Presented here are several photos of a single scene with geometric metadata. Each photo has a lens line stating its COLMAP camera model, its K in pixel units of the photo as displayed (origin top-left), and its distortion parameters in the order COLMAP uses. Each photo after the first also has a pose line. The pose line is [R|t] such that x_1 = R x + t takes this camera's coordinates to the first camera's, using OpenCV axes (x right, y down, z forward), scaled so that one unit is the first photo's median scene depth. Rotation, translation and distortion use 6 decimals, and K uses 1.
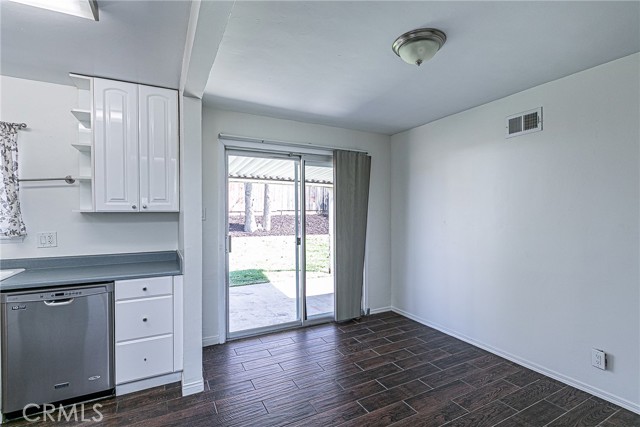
lens RADIAL K [[295.2, 0, 319.3], [0, 295.2, 215.3], [0, 0, 1]] dist [-0.001566, -0.001622]
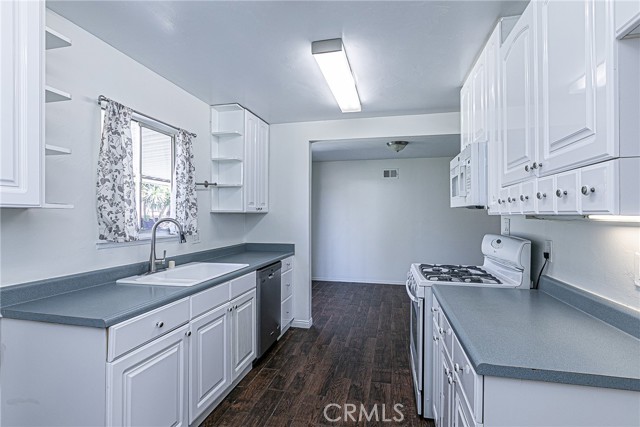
lens RADIAL K [[310.7, 0, 321.5], [0, 310.7, 216.6], [0, 0, 1]] dist [-0.002061, -0.000059]
pose [[0.655431, -0.001075, 0.755254, -1.055892], [0.000628, 0.999999, 0.000878, 0.003624], [-0.755254, -0.000102, 0.655432, -0.096602]]
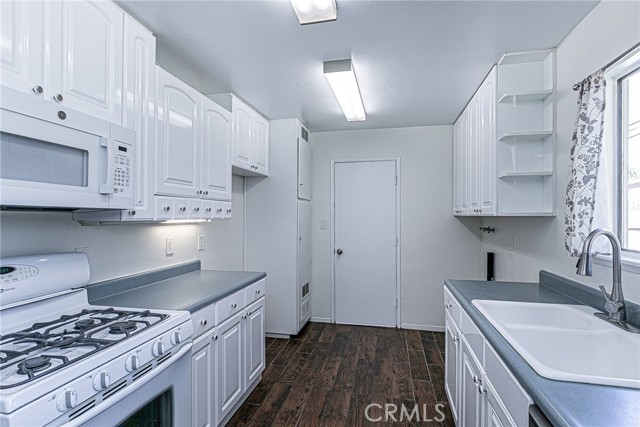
lens RADIAL K [[318.2, 0, 321.7], [0, 318.2, 215.2], [0, 0, 1]] dist [-0.000812, -0.000490]
pose [[-0.648229, -0.001222, -0.761444, -0.280487], [-0.002350, 0.999997, 0.000396, -0.008488], [0.761442, 0.002046, -0.648230, 0.565311]]
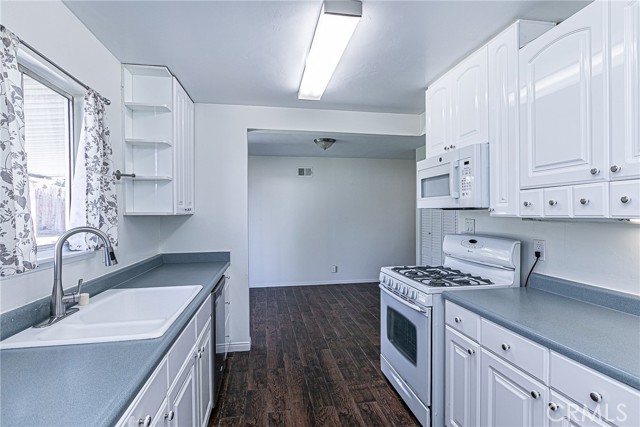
lens RADIAL K [[308.4, 0, 319.3], [0, 308.4, 216.8], [0, 0, 1]] dist [-0.003030, -0.000202]
pose [[0.313865, -0.012544, 0.949385, -1.060867], [0.009472, 0.999904, 0.010080, -0.007261], [-0.949420, 0.005828, 0.313953, 0.156032]]
